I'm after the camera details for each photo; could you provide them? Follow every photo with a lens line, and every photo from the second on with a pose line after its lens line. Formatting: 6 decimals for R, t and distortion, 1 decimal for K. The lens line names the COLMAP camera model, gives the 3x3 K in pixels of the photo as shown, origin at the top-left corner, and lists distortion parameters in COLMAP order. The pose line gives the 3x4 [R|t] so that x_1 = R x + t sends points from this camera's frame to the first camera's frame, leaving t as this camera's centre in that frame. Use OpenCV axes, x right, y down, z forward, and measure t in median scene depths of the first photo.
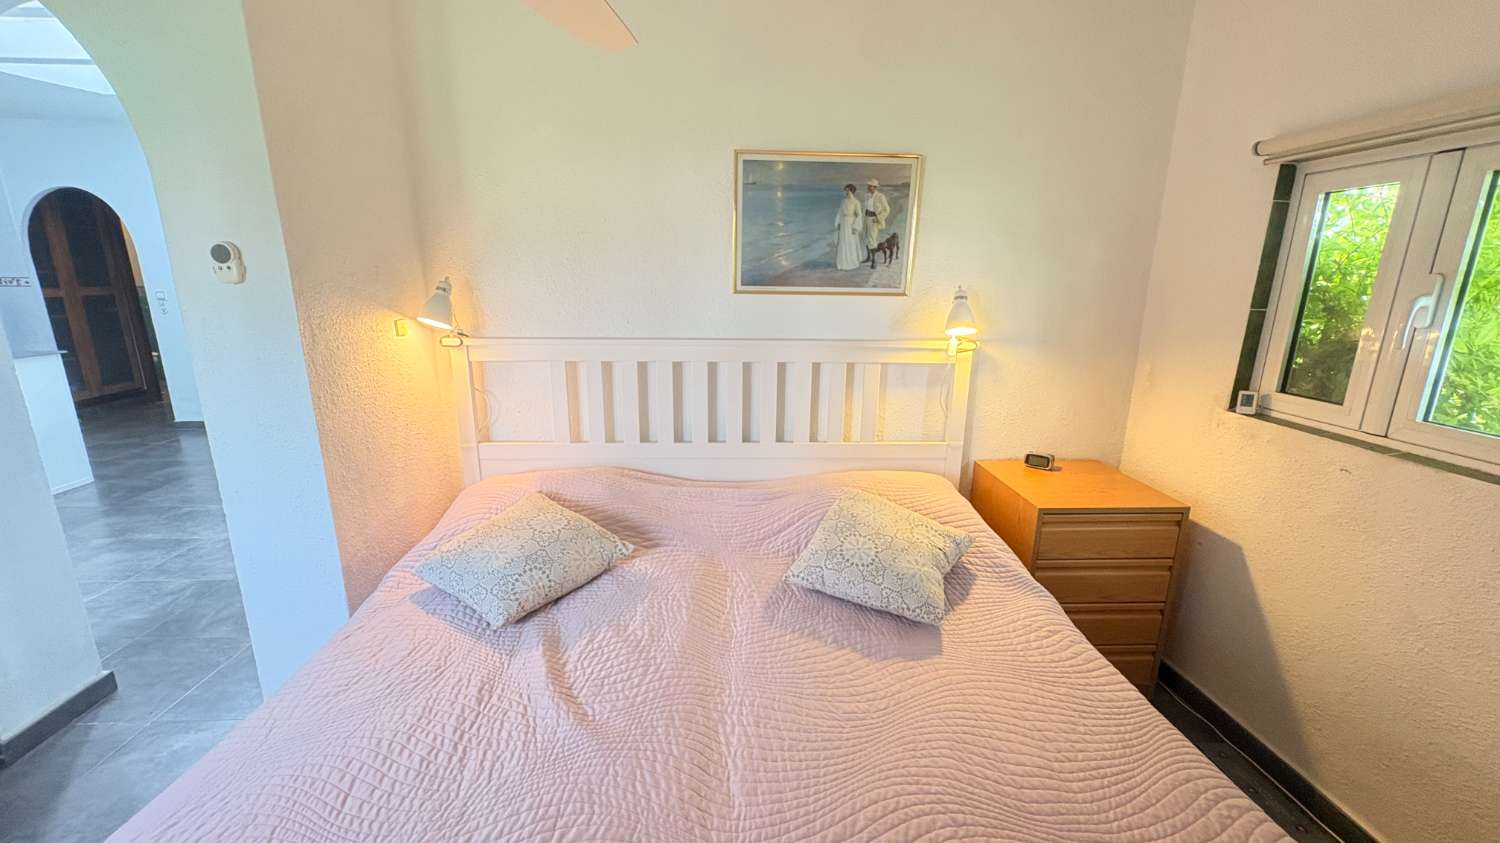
lens RADIAL K [[595.8, 0, 750.0], [0, 595.8, 421.5], [0, 0, 1]] dist [-0.000343, -0.000073]
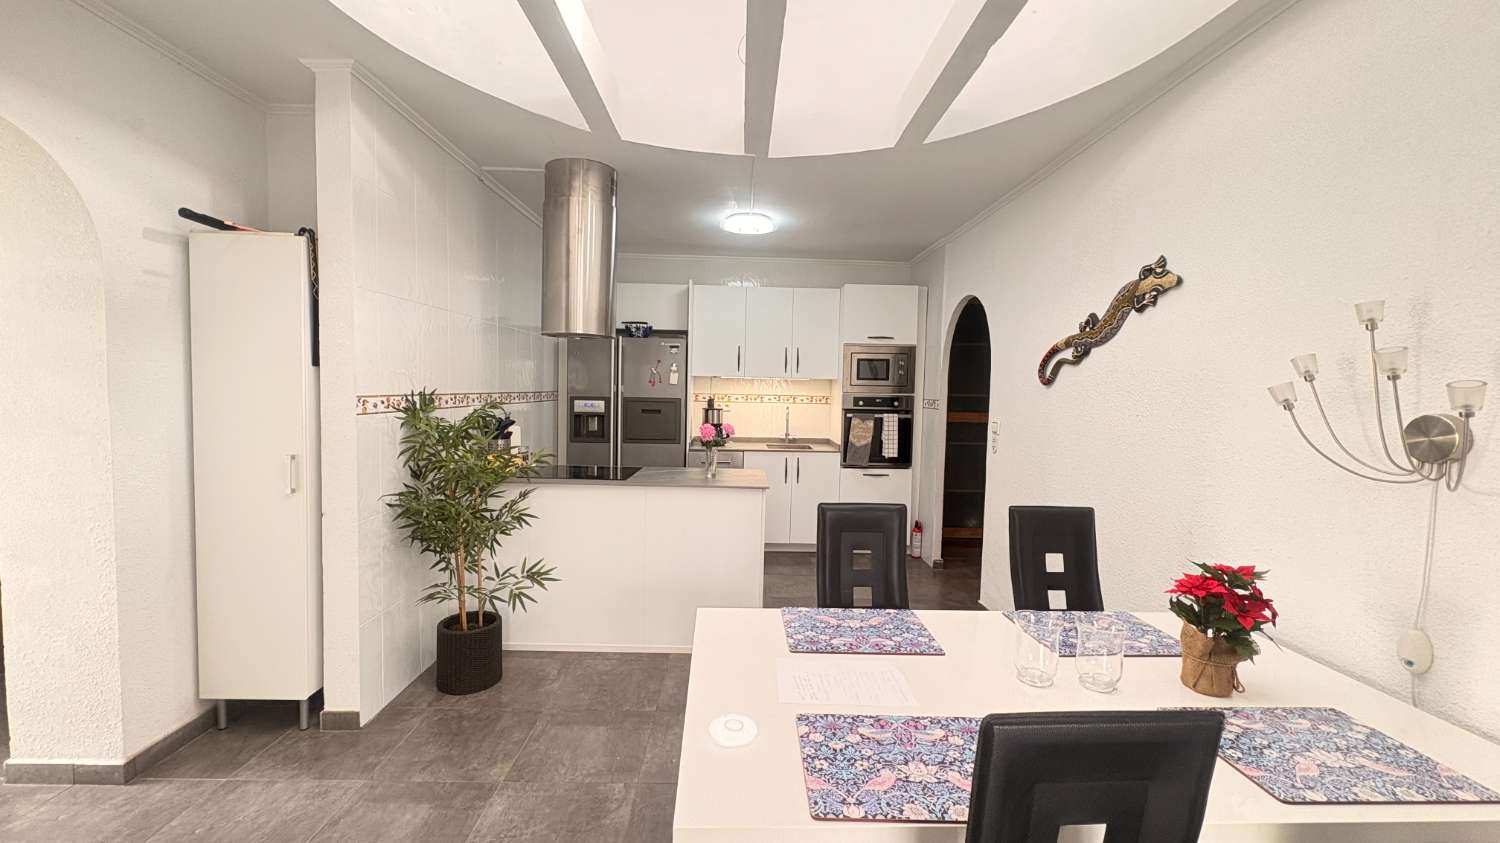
lens RADIAL K [[595.8, 0, 750.0], [0, 595.8, 421.5], [0, 0, 1]] dist [-0.000343, -0.000073]
pose [[-0.030446, 0.048990, -0.998335, -0.689635], [-0.267054, 0.962090, 0.055356, -0.444332], [0.963201, 0.268294, -0.016209, 1.800985]]
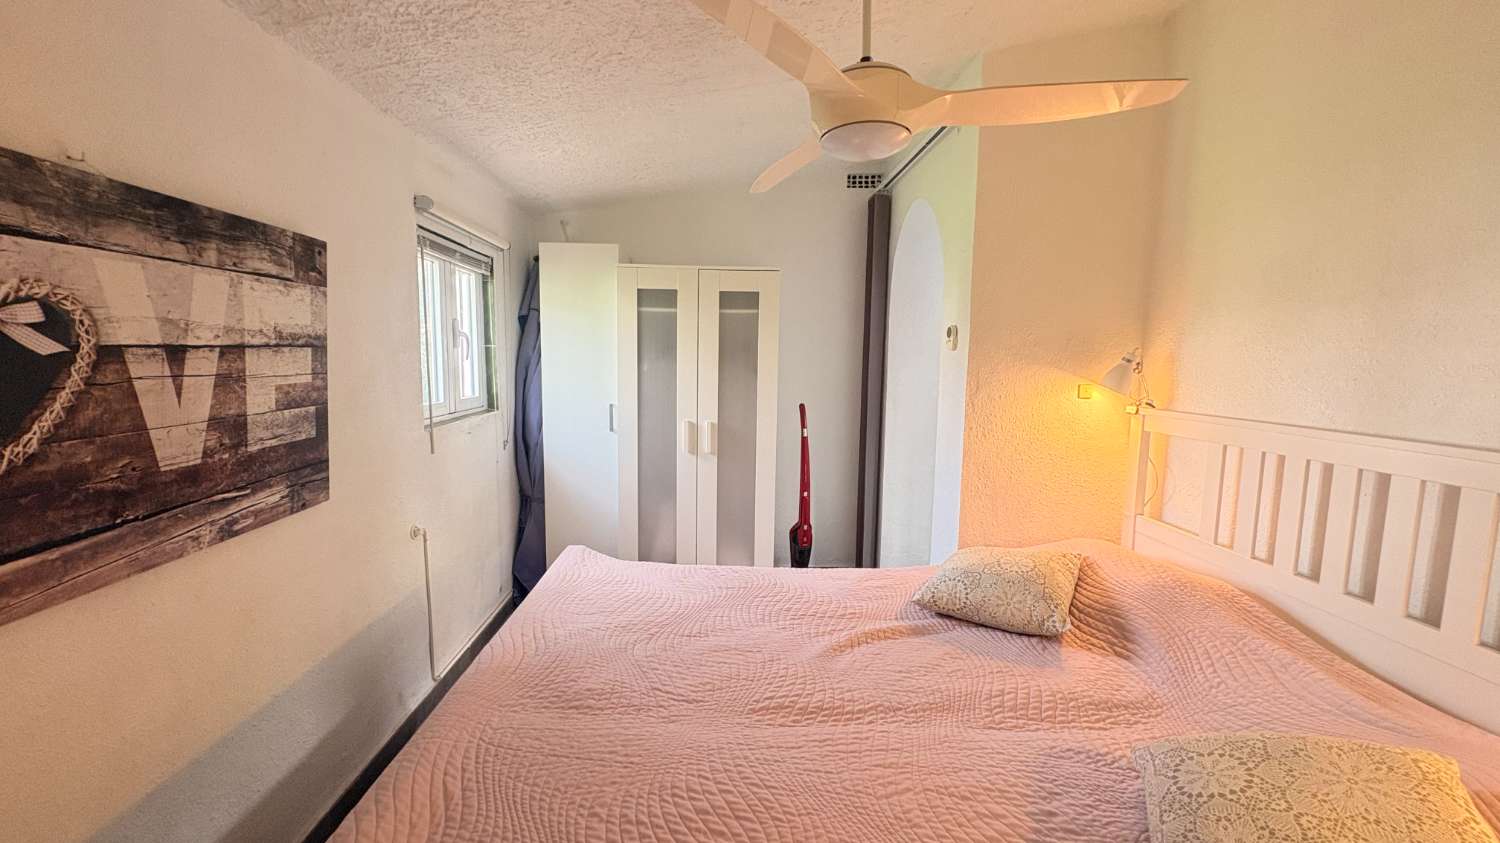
lens RADIAL K [[595.8, 0, 750.0], [0, 595.8, 421.5], [0, 0, 1]] dist [-0.000343, -0.000073]
pose [[0.003556, 0.100618, -0.994919, 0.530087], [-0.260513, 0.960663, 0.096223, -0.041103], [0.965464, 0.258847, 0.029628, 0.332315]]
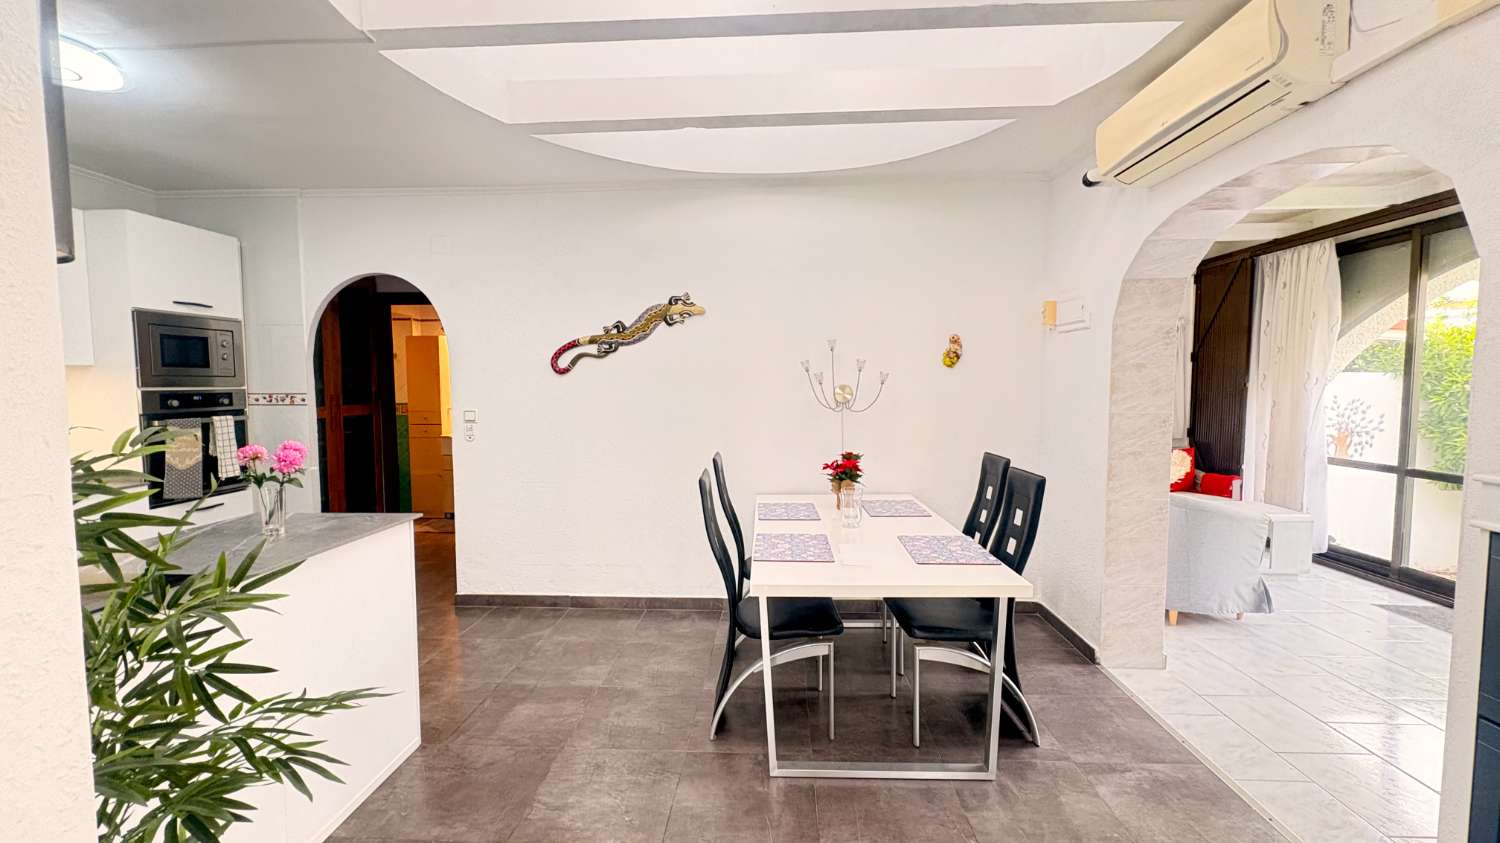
lens RADIAL K [[595.8, 0, 750.0], [0, 595.8, 421.5], [0, 0, 1]] dist [-0.000343, -0.000073]
pose [[0.994565, -0.005284, -0.103985, -1.436504], [-0.013892, 0.983048, -0.182823, -0.197216], [0.103188, 0.183274, 0.977631, 0.839955]]
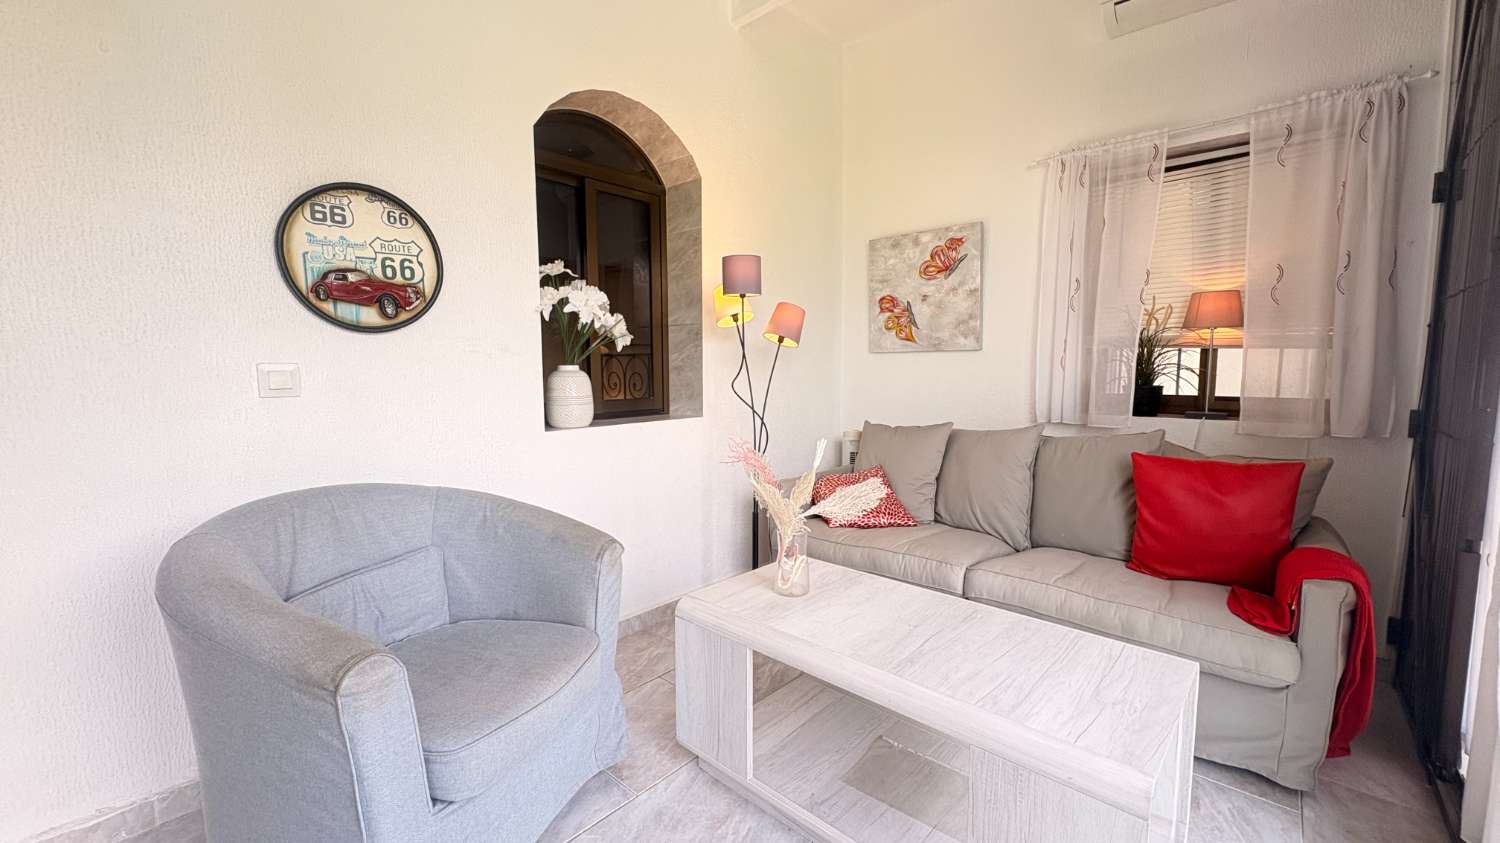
lens RADIAL K [[595.8, 0, 750.0], [0, 595.8, 421.5], [0, 0, 1]] dist [-0.000343, -0.000073]
pose [[0.708812, 0.056314, -0.703146, 0.290677], [-0.165614, 0.982231, -0.088284, -0.445770], [0.685680, 0.179028, 0.705543, 2.490297]]
